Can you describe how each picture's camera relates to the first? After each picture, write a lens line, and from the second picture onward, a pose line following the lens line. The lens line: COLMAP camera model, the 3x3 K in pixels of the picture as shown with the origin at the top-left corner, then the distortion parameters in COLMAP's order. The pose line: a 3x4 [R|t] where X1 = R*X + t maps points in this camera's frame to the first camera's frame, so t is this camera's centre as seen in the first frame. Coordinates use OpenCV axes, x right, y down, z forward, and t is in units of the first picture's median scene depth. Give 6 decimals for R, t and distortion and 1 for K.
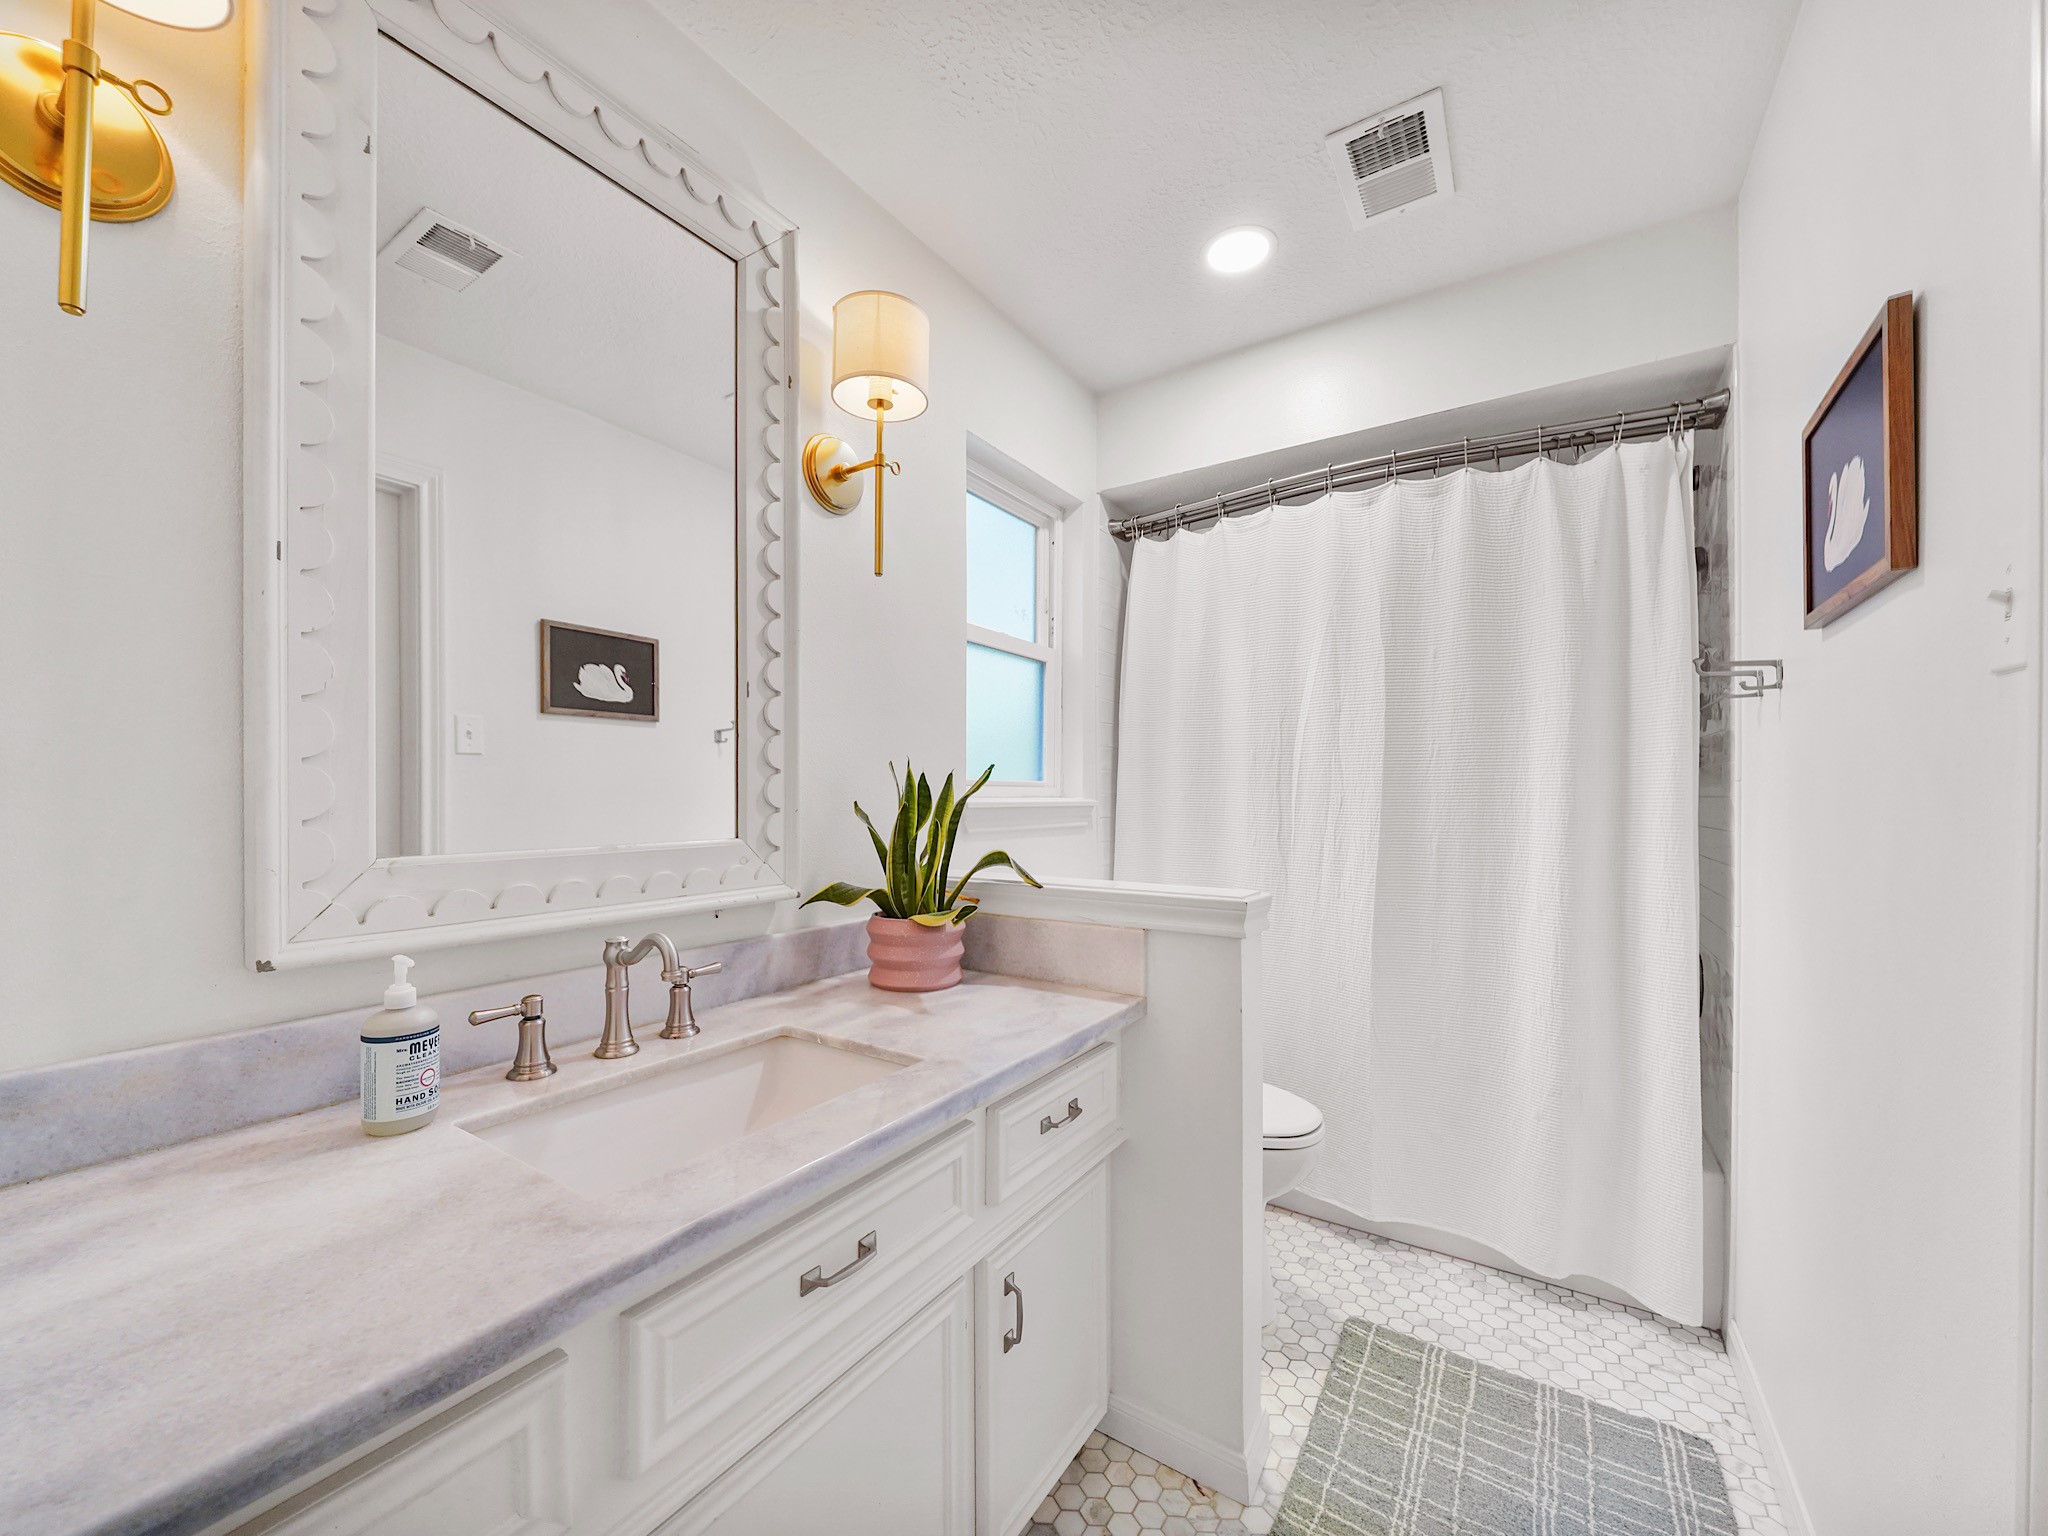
lens RADIAL K [[792.9, 0, 1021.3], [0, 792.9, 782.3], [0, 0, 1]] dist [-0.001429, -0.001079]
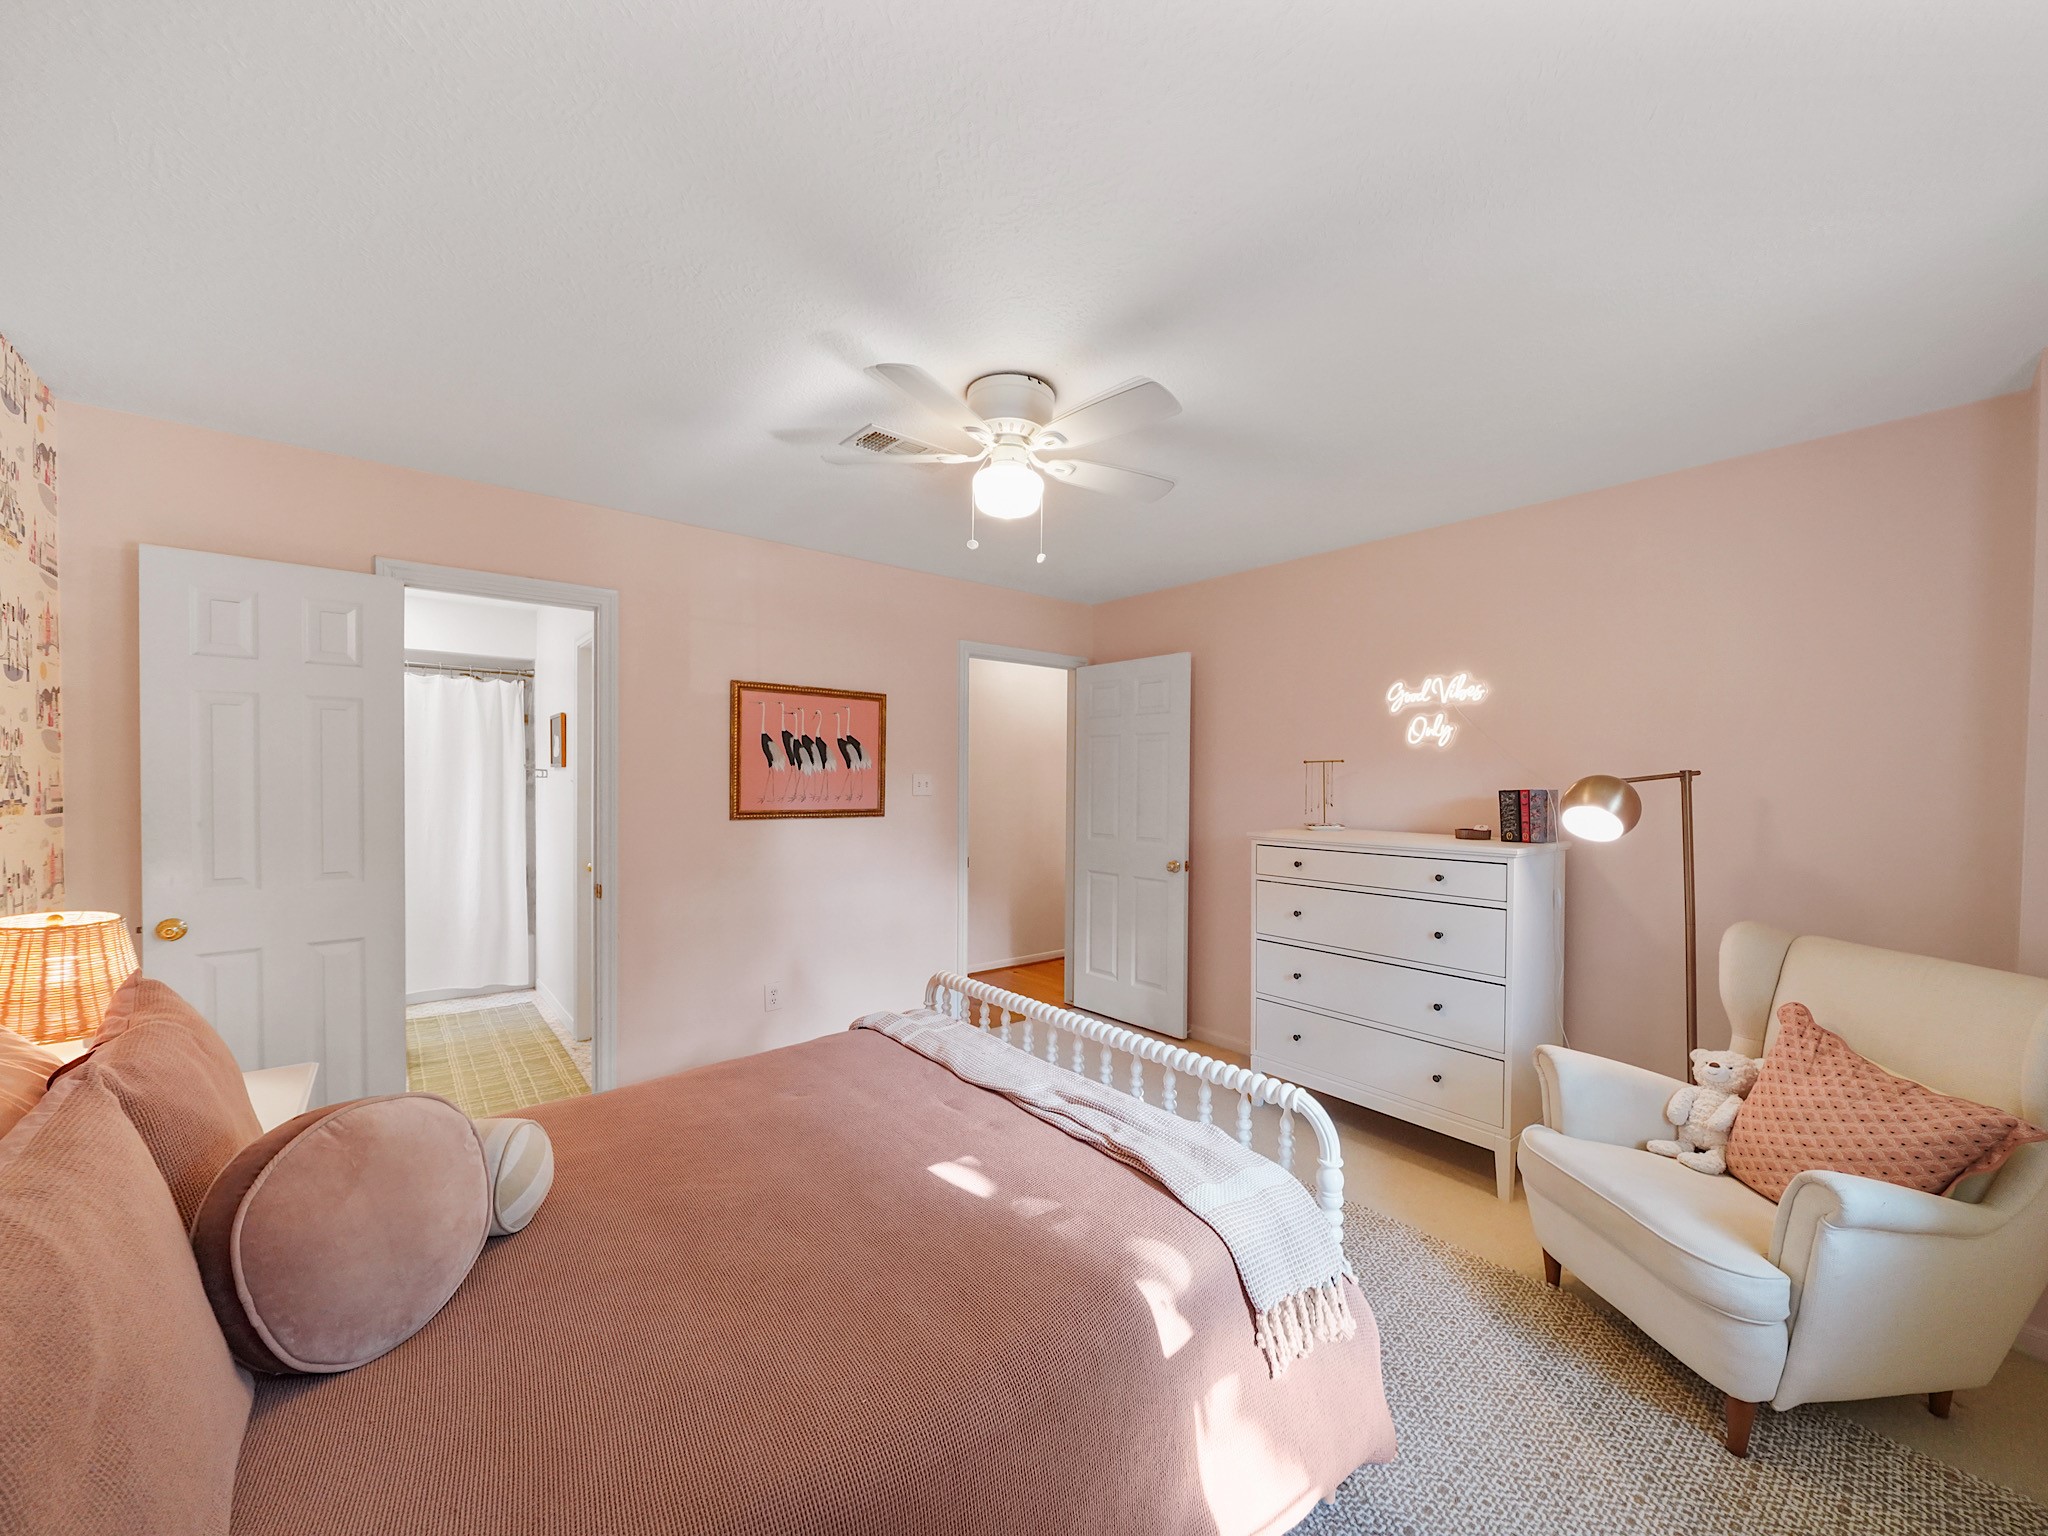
lens RADIAL K [[792.9, 0, 1021.9], [0, 792.9, 772.3], [0, 0, 1]] dist [-0.001429, -0.001079]
pose [[0.292142, -0.011147, 0.956310, -1.404891], [-0.000839, 0.999929, 0.011911, -0.142422], [-0.956375, -0.004282, 0.292112, -1.605441]]
